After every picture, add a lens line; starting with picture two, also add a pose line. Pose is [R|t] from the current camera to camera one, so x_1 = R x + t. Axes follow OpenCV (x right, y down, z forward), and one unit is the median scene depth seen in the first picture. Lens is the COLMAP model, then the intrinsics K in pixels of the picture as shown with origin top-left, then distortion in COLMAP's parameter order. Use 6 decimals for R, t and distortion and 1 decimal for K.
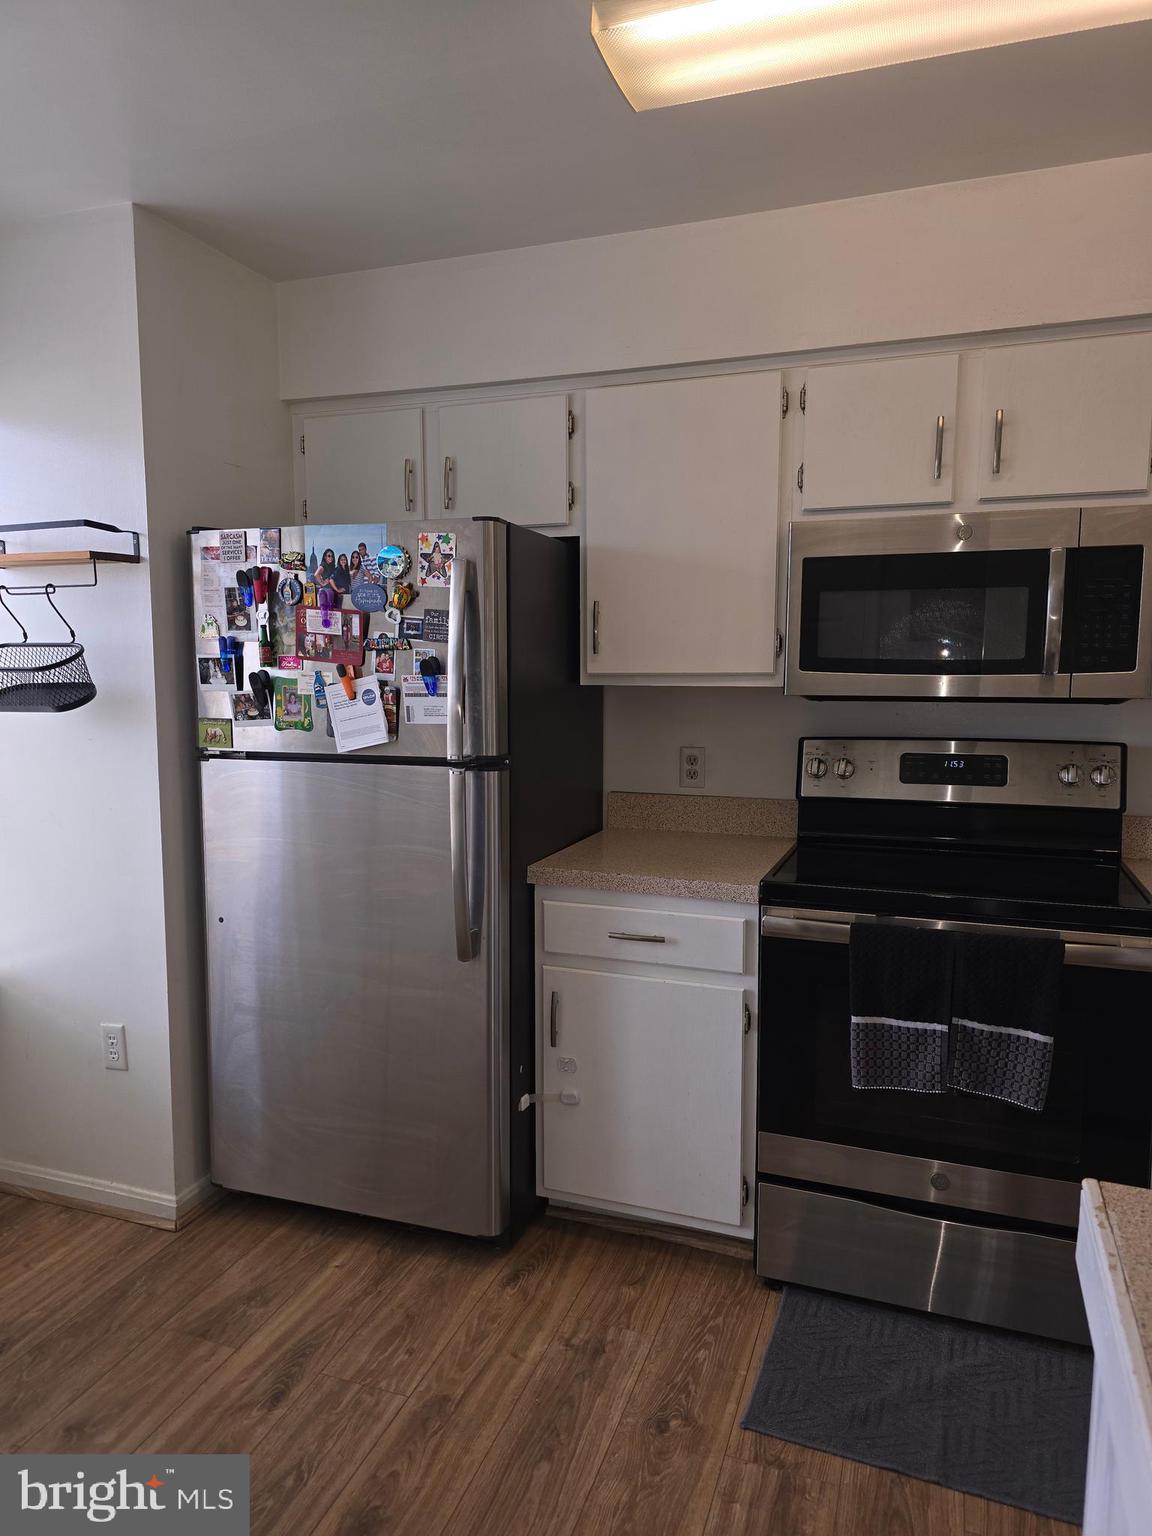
lens RADIAL K [[1048.3, 0, 576.0], [0, 1048.3, 768.0], [0, 0, 1]] dist [0.090175, -0.081203]
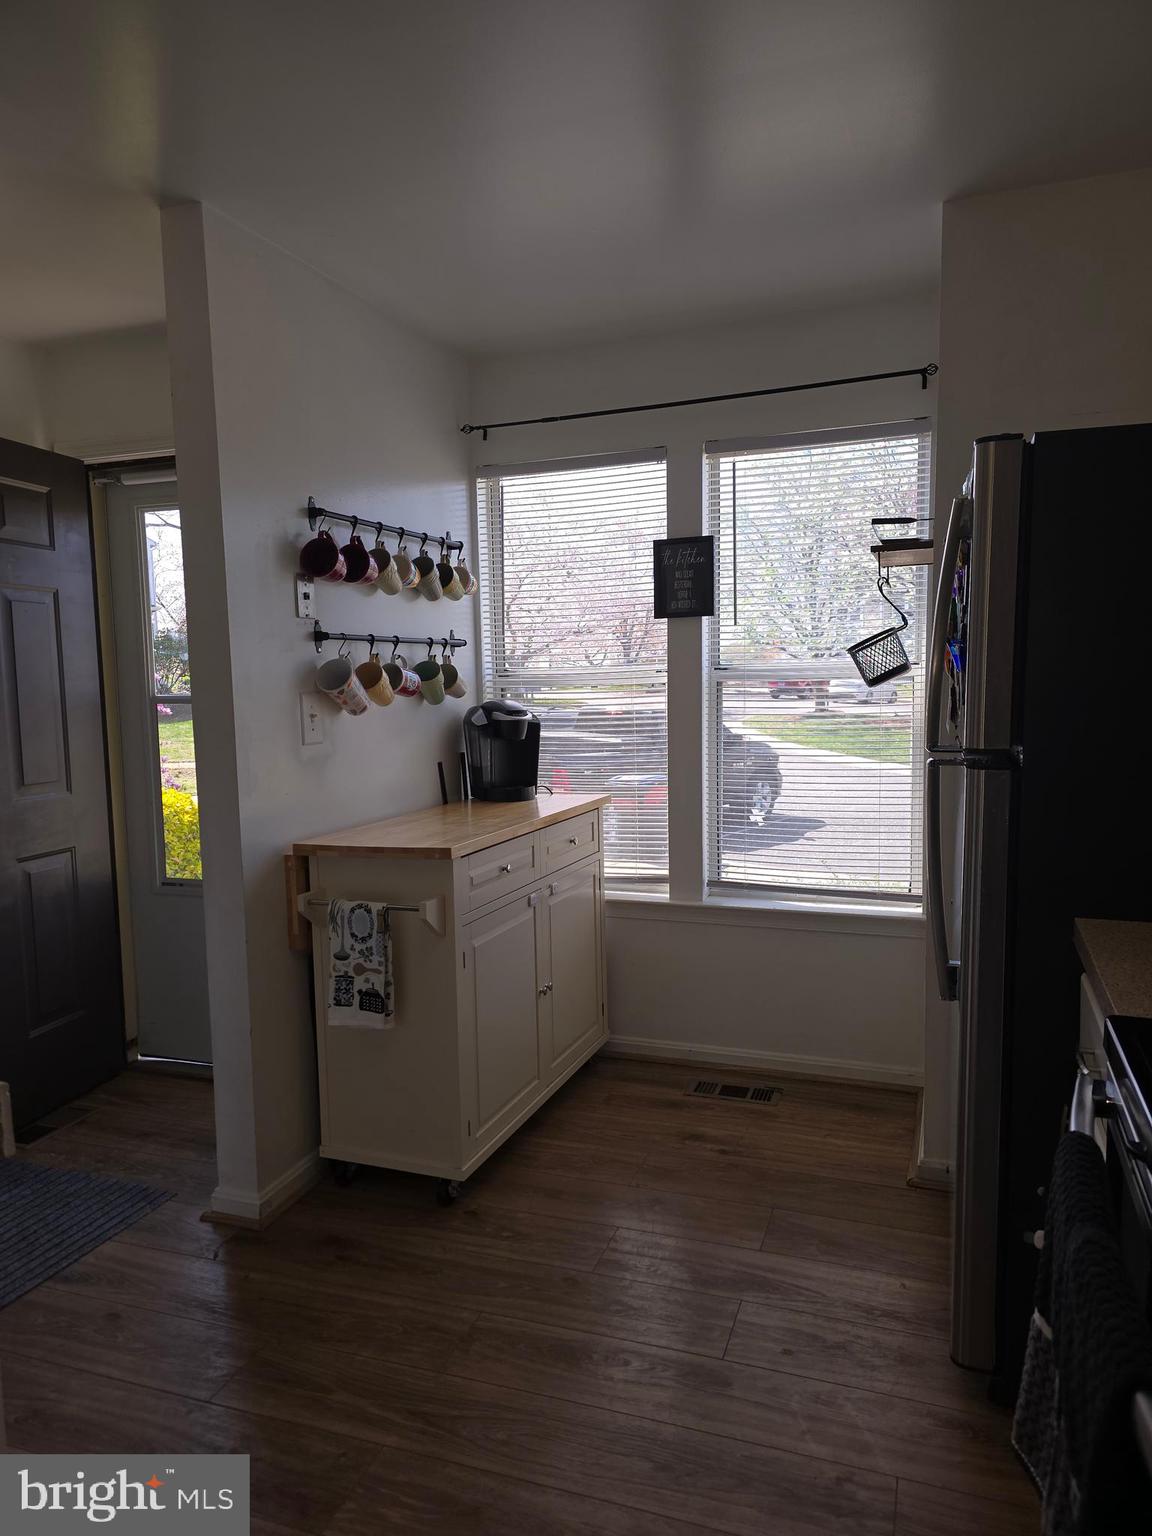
lens RADIAL K [[1032.6, 0, 584.9], [0, 1032.6, 789.3], [0, 0, 1]] dist [0.085770, -0.083691]
pose [[-0.000620, 0.106600, -0.994302, 0.670170], [-0.091967, 0.990082, 0.106205, -0.035272], [0.995762, 0.091509, 0.009190, 0.701664]]
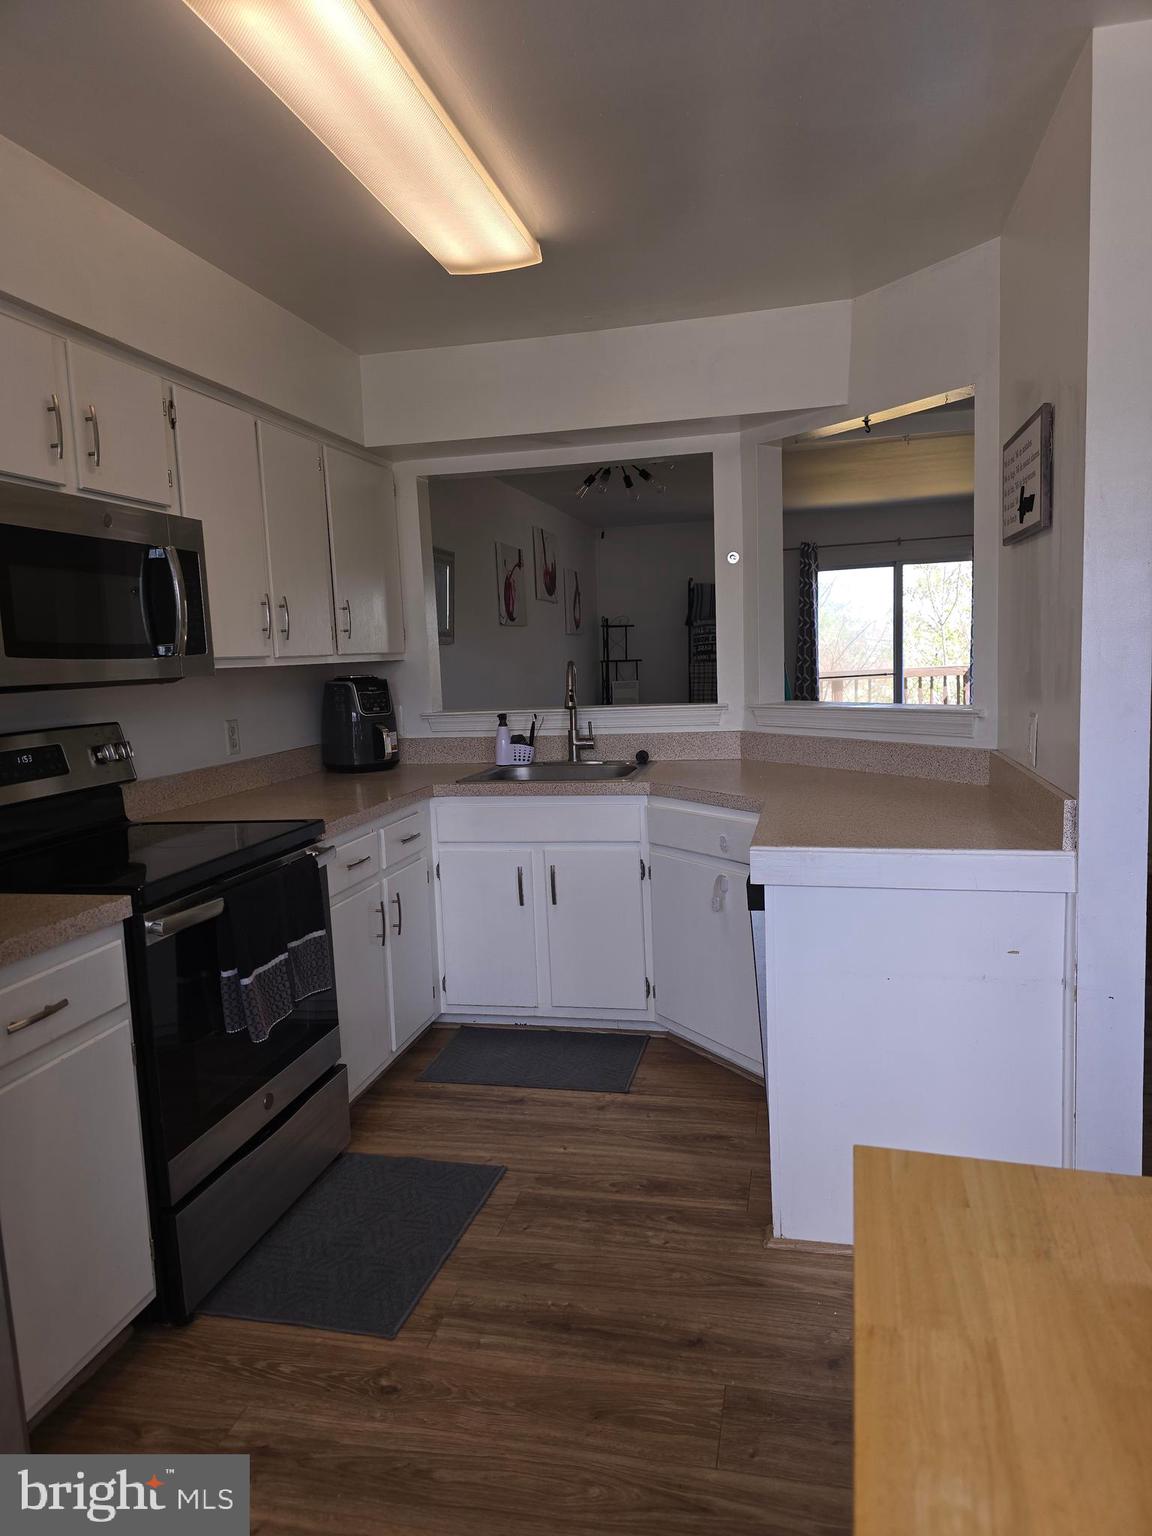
lens RADIAL K [[1048.3, 0, 576.0], [0, 1048.3, 768.0], [0, 0, 1]] dist [0.090175, -0.081203]
pose [[-0.137239, -0.104333, 0.985028, -0.729813], [0.145741, 0.981488, 0.124263, -0.047636], [-0.979758, 0.160613, -0.119493, 0.715776]]
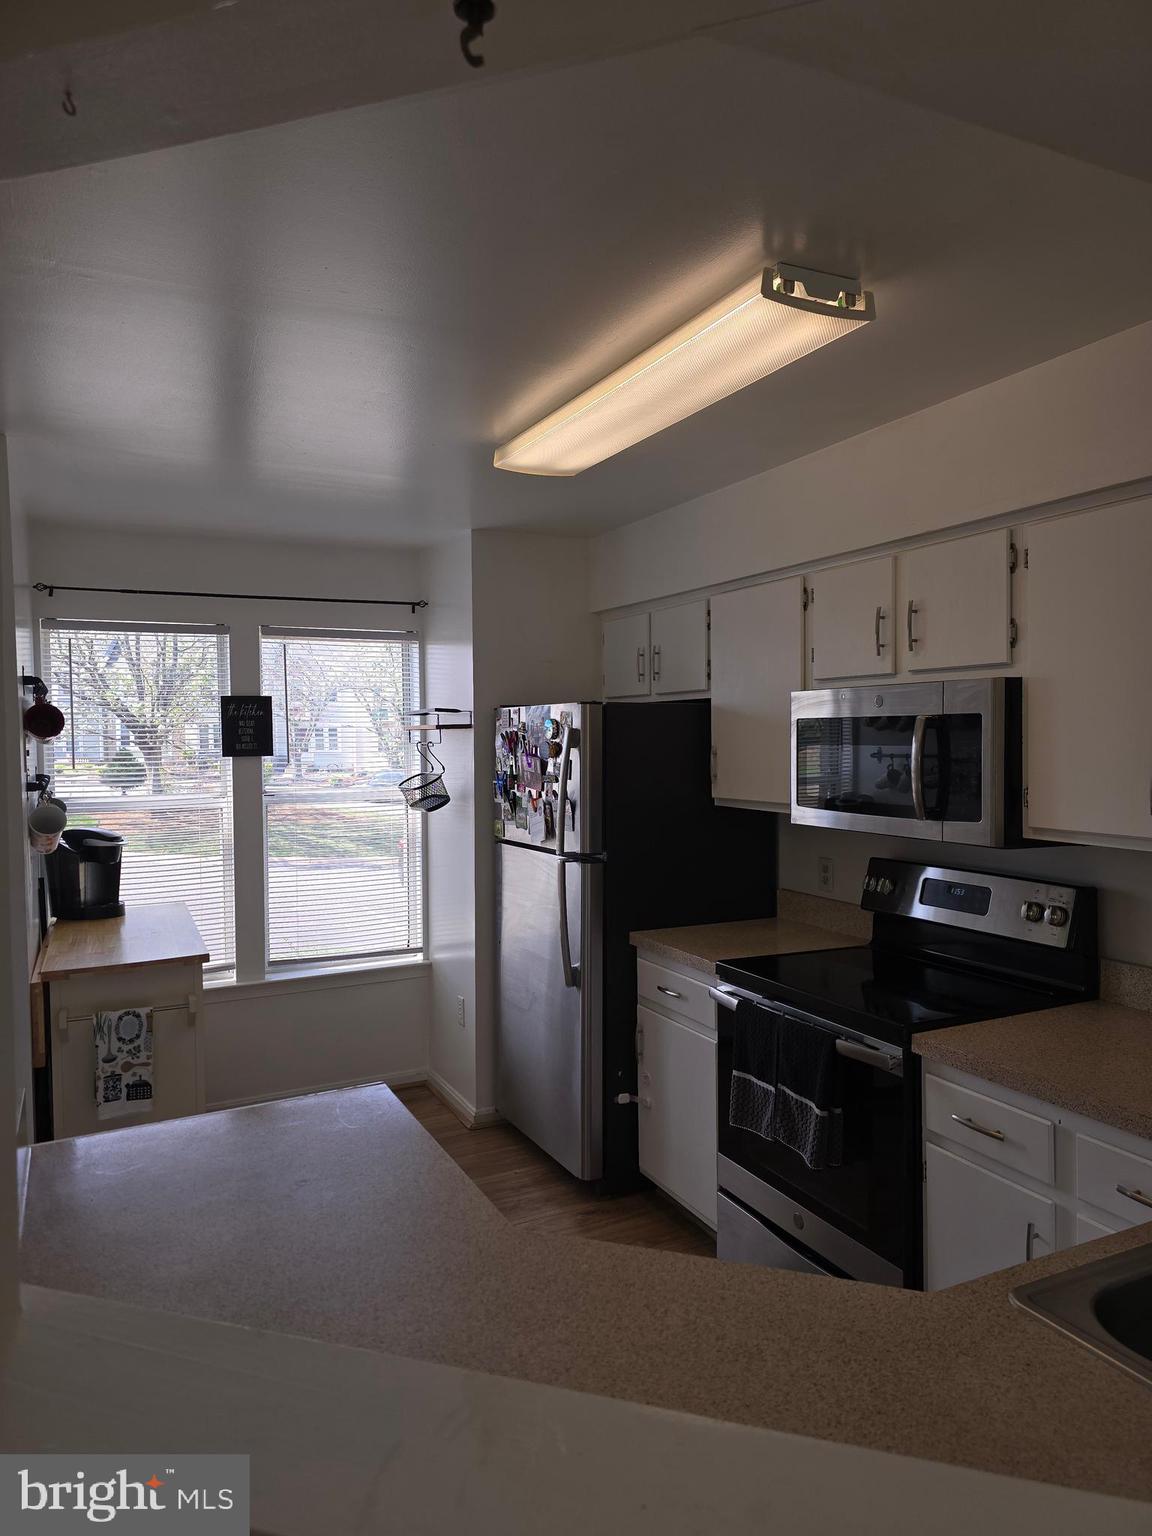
lens RADIAL K [[1028.2, 0, 632.7], [0, 1028.2, 765.0], [0, 0, 1]] dist [0.002945, -0.000354]
pose [[0.747016, 0.013029, -0.664679, 0.937228], [-0.066130, 0.996306, -0.054792, -0.060993], [0.661509, 0.084885, 0.745117, -0.066505]]
